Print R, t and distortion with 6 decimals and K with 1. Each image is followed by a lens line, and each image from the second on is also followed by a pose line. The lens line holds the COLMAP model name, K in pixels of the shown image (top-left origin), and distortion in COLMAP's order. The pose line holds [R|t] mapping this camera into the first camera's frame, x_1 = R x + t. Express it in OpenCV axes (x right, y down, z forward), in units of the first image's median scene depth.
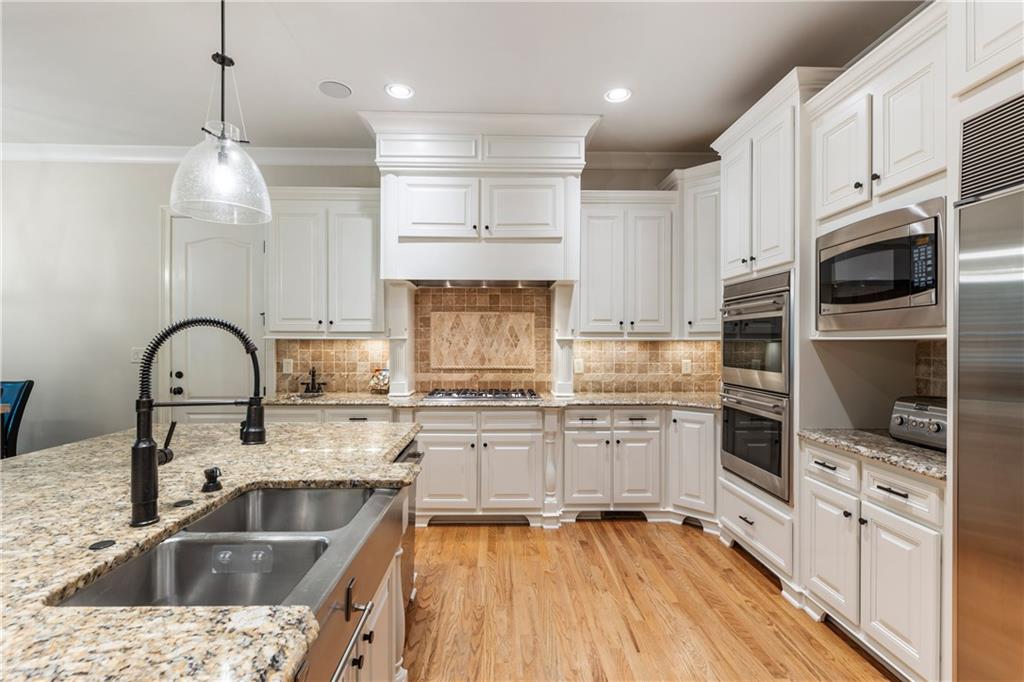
lens RADIAL K [[461.9, 0, 509.1], [0, 461.9, 343.9], [0, 0, 1]] dist [-0.001912, -0.000192]
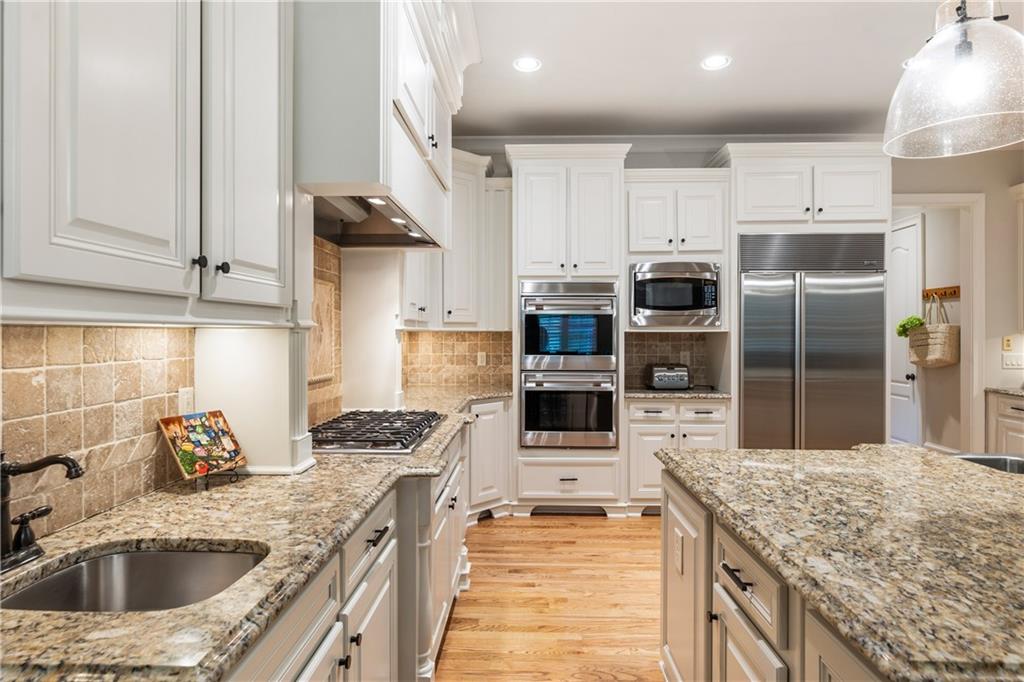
lens RADIAL K [[556.6, 0, 514.5], [0, 556.6, 335.1], [0, 0, 1]] dist [-0.004029, -0.000812]
pose [[0.053454, -0.006151, 0.998551, -0.760557], [0.000814, 0.999981, 0.006116, -0.006586], [-0.998570, 0.000486, 0.053458, 0.844466]]
